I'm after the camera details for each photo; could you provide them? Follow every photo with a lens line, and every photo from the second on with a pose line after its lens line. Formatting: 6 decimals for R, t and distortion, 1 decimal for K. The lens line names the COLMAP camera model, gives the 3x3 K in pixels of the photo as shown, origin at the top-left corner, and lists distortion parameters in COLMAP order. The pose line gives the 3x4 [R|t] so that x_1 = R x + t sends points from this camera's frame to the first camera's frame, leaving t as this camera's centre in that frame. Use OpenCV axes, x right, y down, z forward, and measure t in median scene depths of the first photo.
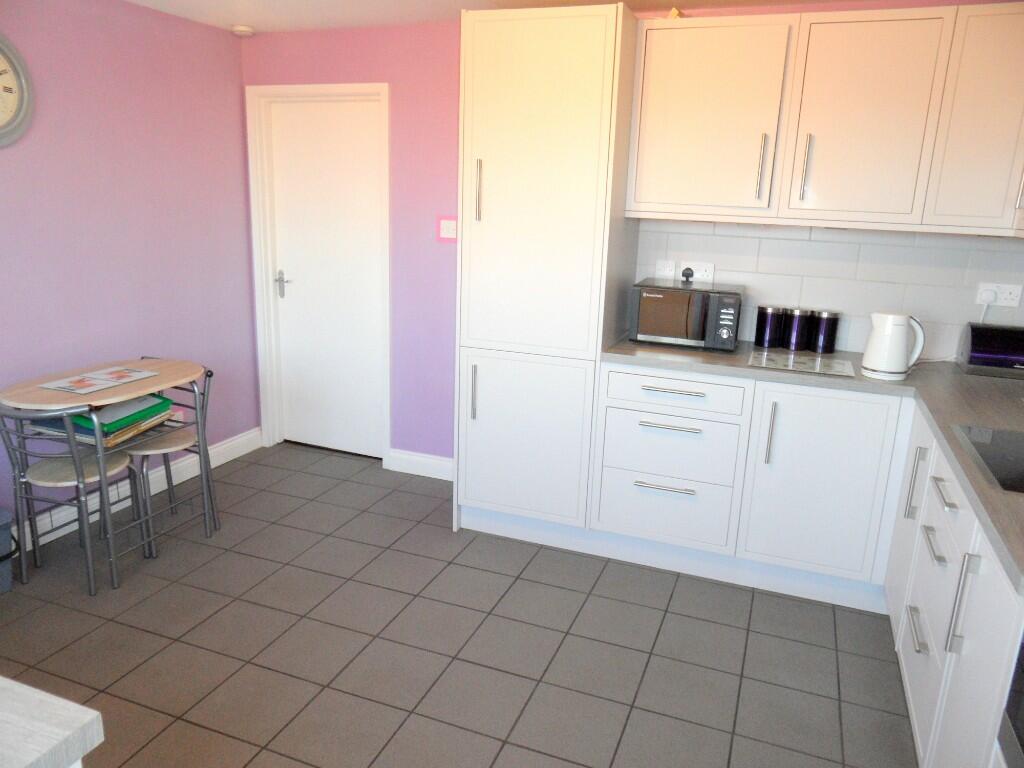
lens RADIAL K [[758.6, 0, 509.3], [0, 758.6, 386.6], [0, 0, 1]] dist [-0.013719, 0.009890]
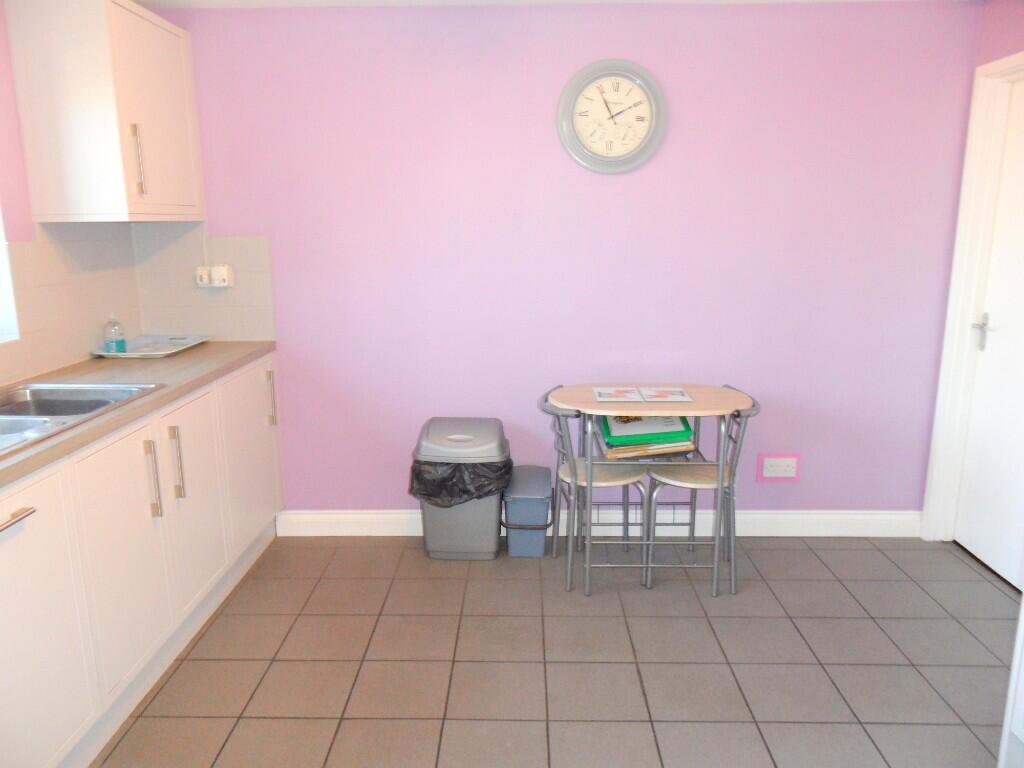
lens RADIAL K [[758.6, 0, 509.3], [0, 758.6, 386.6], [0, 0, 1]] dist [-0.013719, 0.009890]
pose [[0.346800, 0.163411, -0.923594, 0.288036], [-0.219555, 0.971491, 0.089445, -0.062835], [0.911880, 0.171760, 0.372791, 0.411050]]
